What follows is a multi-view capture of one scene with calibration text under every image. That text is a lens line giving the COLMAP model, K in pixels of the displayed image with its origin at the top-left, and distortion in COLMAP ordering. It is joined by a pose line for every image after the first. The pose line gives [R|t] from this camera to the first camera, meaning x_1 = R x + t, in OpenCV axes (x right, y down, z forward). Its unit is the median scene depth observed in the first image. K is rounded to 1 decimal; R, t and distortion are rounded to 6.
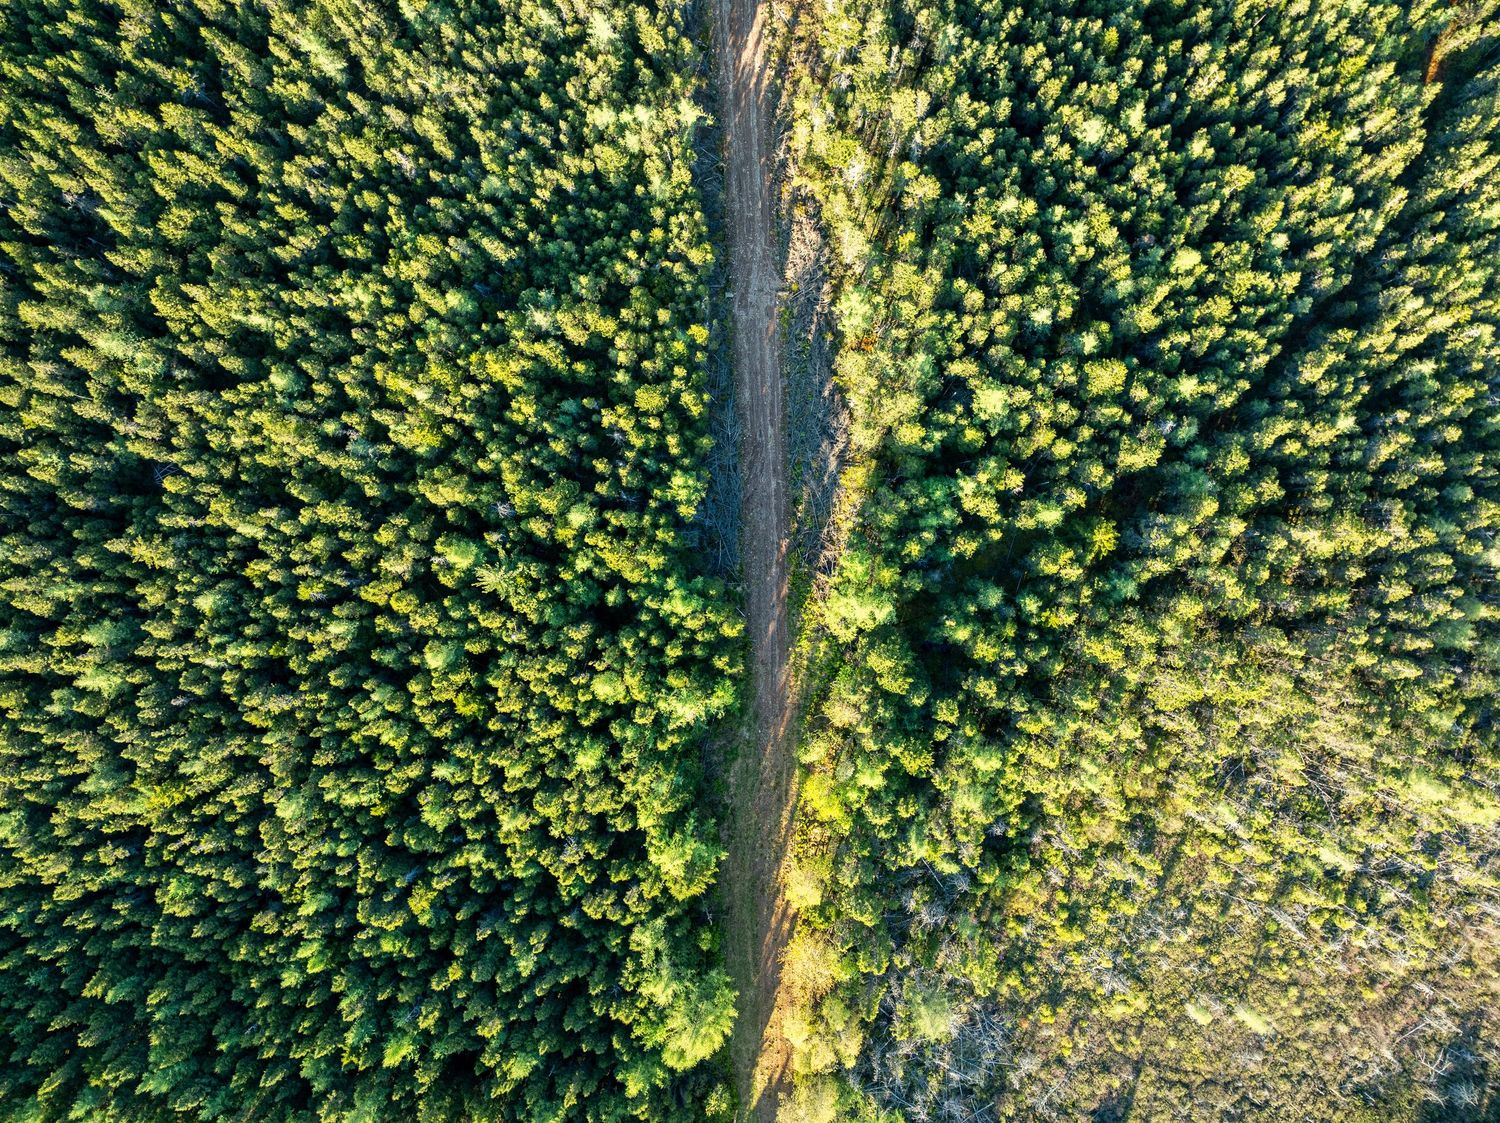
lens RADIAL K [[1046.2, 0, 753.0], [0, 1046.2, 561.0], [0, 0, 1]] dist [-0.041634, 0.000739]
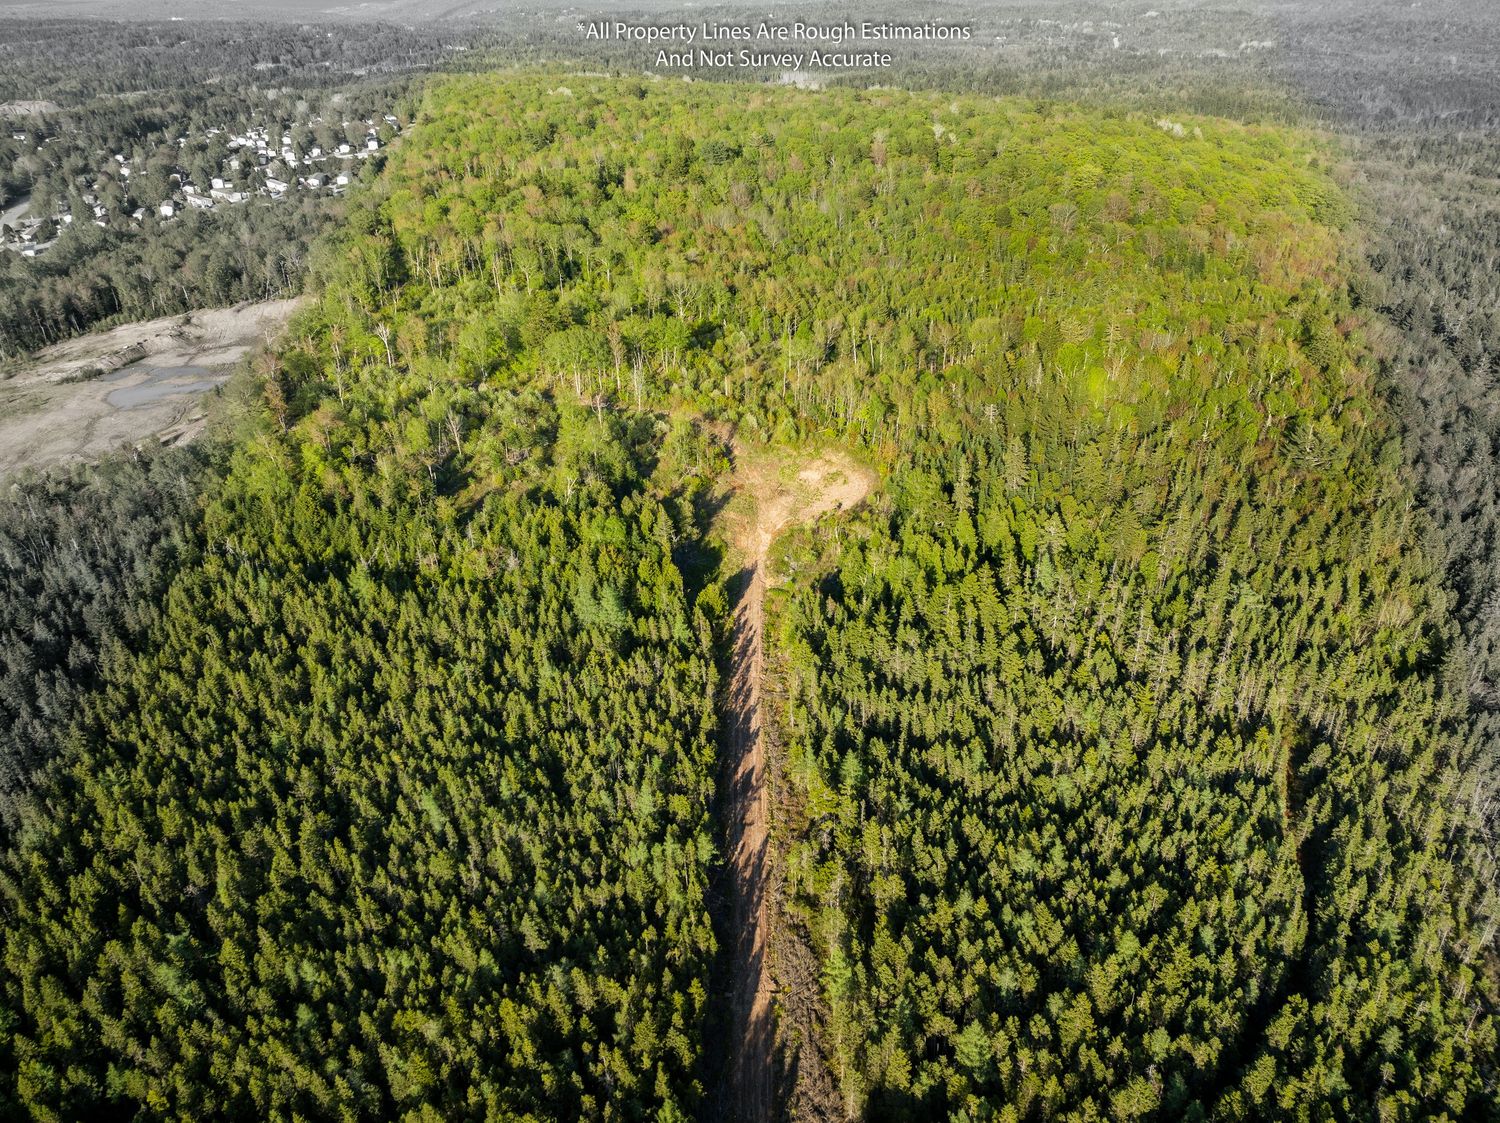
lens RADIAL K [[1046.2, 0, 753.0], [0, 1046.2, 561.0], [0, 0, 1]] dist [-0.041634, 0.000739]
pose [[0.999156, 0.017599, -0.037129, 0.038700], [-0.041061, 0.460953, -0.886474, 0.536834], [0.001513, 0.887250, 0.461286, 0.092837]]
